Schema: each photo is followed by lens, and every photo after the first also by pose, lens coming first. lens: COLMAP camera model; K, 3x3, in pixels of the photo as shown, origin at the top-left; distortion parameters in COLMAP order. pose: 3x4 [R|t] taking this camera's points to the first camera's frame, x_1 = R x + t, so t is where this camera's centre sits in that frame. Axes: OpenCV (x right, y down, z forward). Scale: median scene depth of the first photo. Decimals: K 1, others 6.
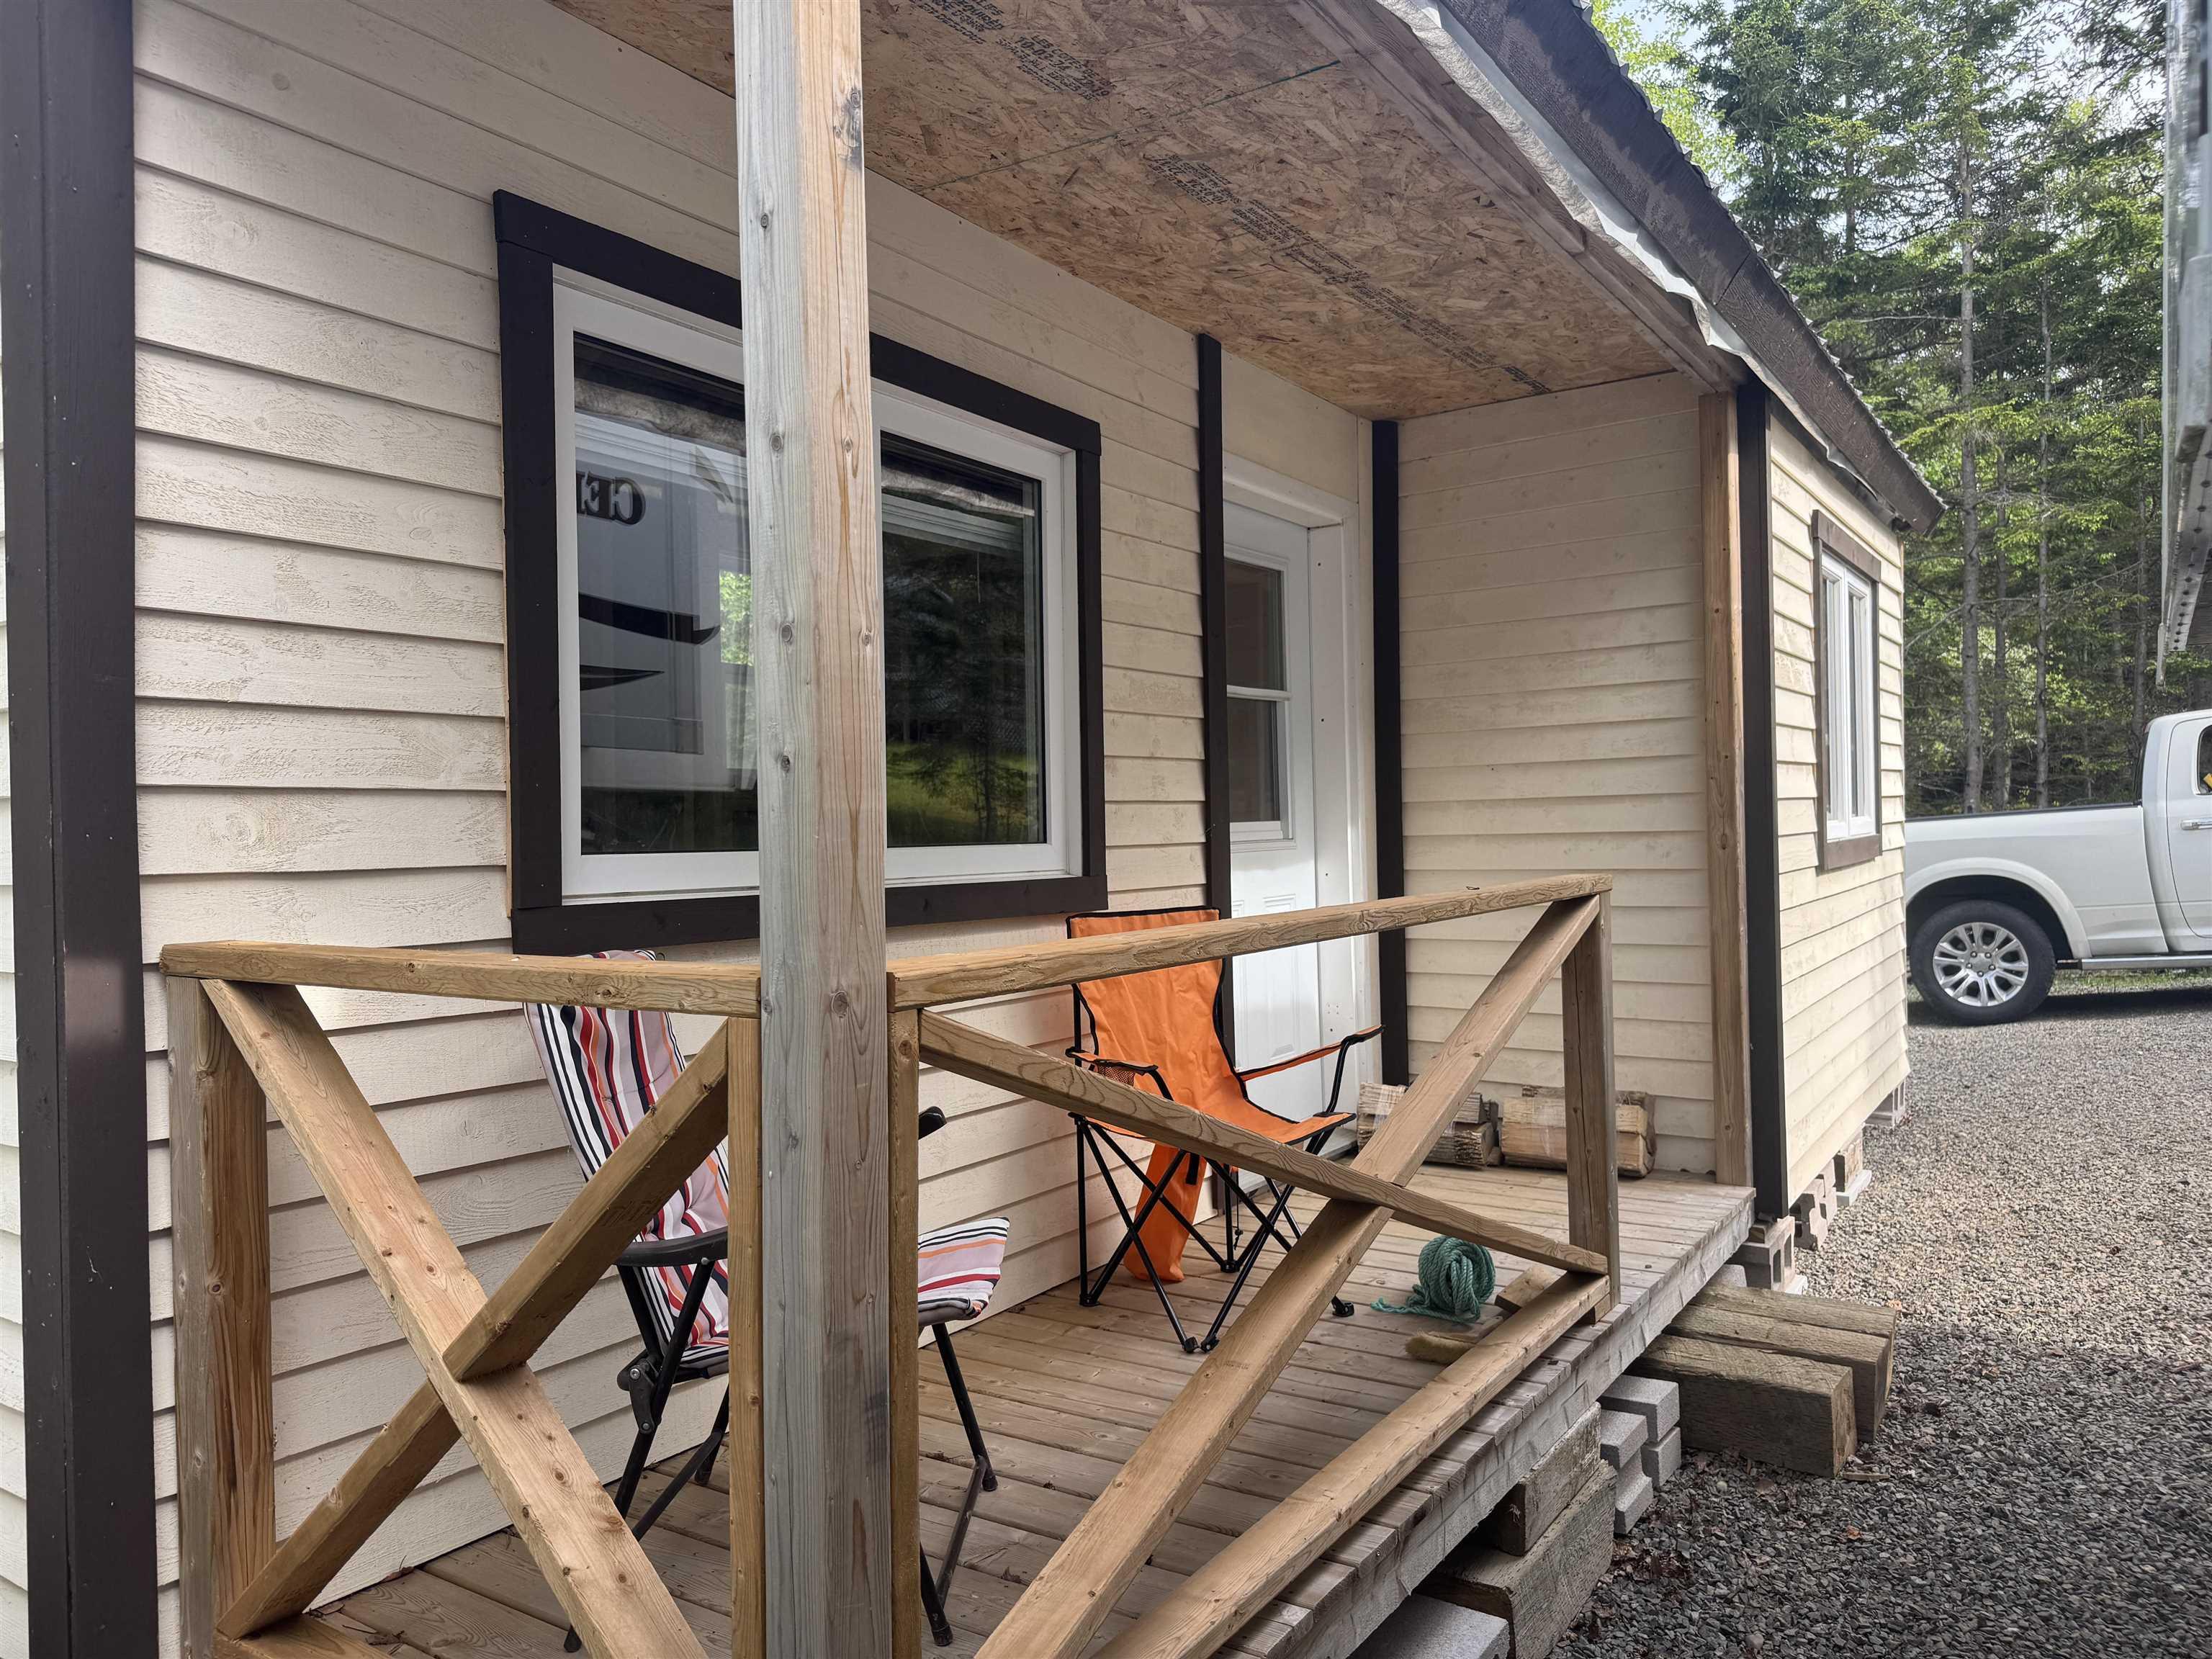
lens RADIAL K [[1560.6, 0, 1105.2], [0, 1560.6, 821.5], [0, 0, 1]] dist [0.001165, 0.000719]
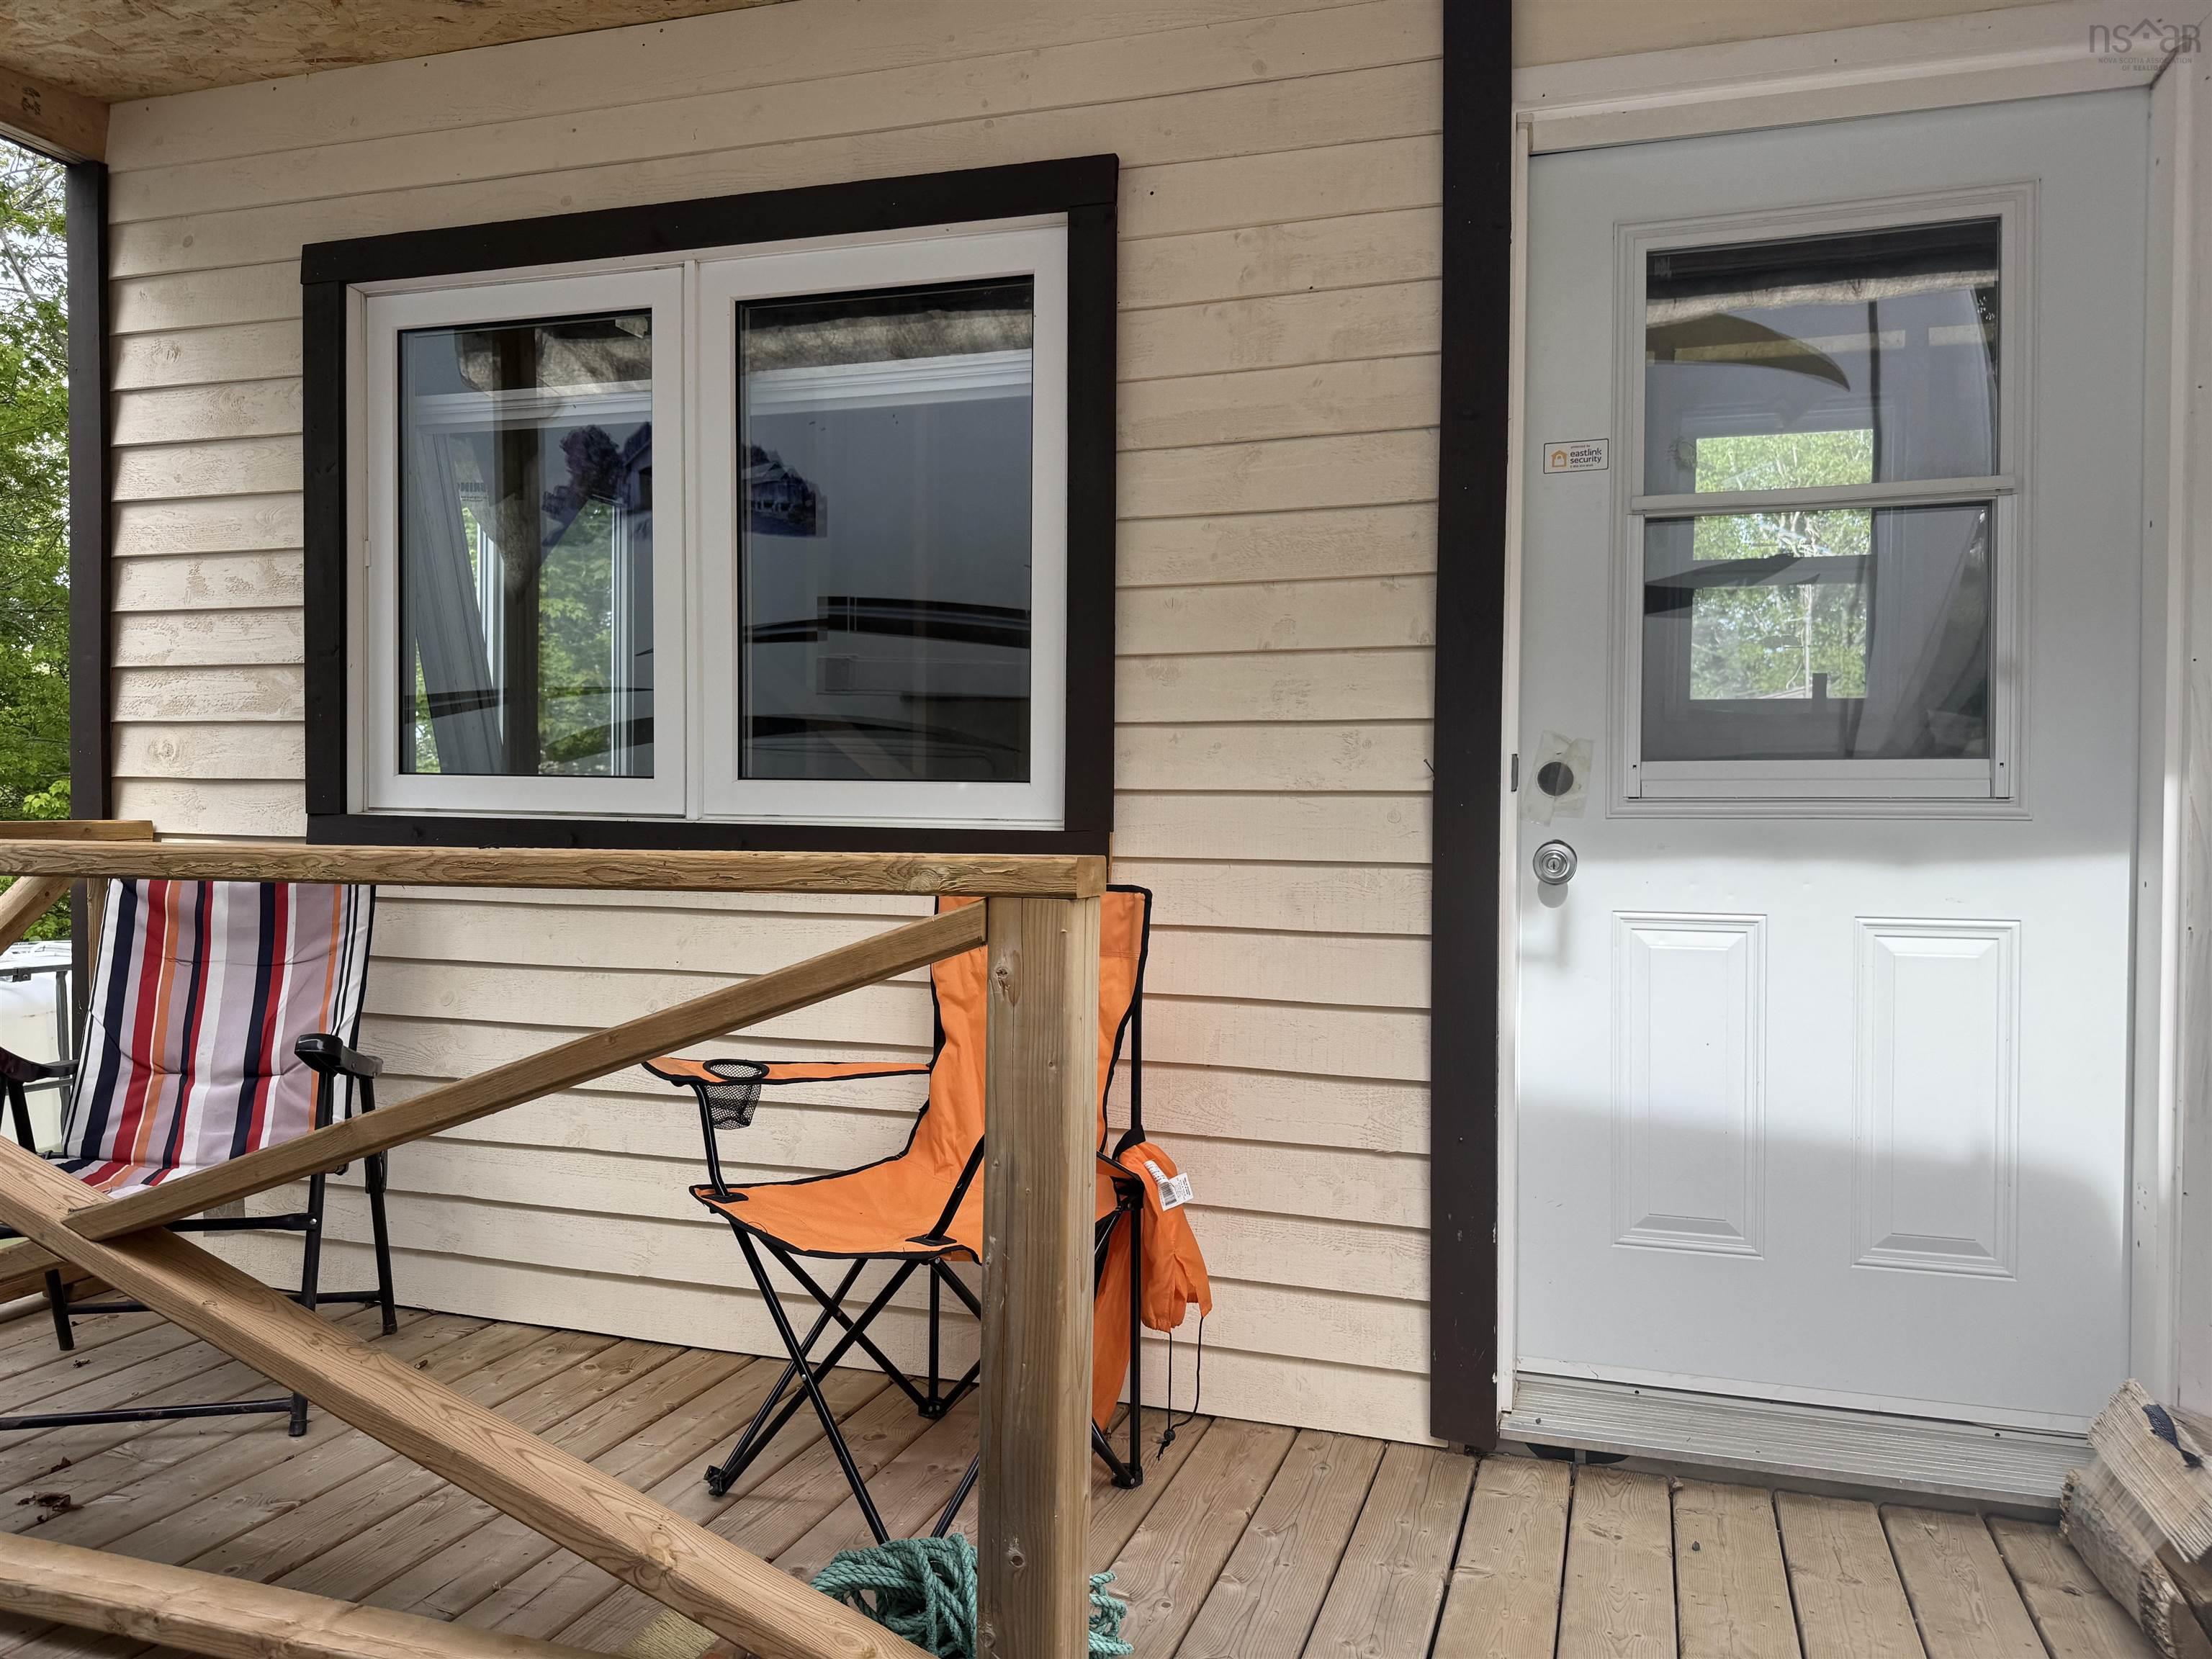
lens RADIAL K [[1560.6, 0, 1110.6], [0, 1560.6, 838.8], [0, 0, 1]] dist [0.001165, 0.000719]
pose [[0.269304, 0.037870, -0.962310, 1.035227], [-0.015302, 0.999269, 0.035042, 0.022496], [0.962934, 0.005288, 0.269687, 1.303135]]
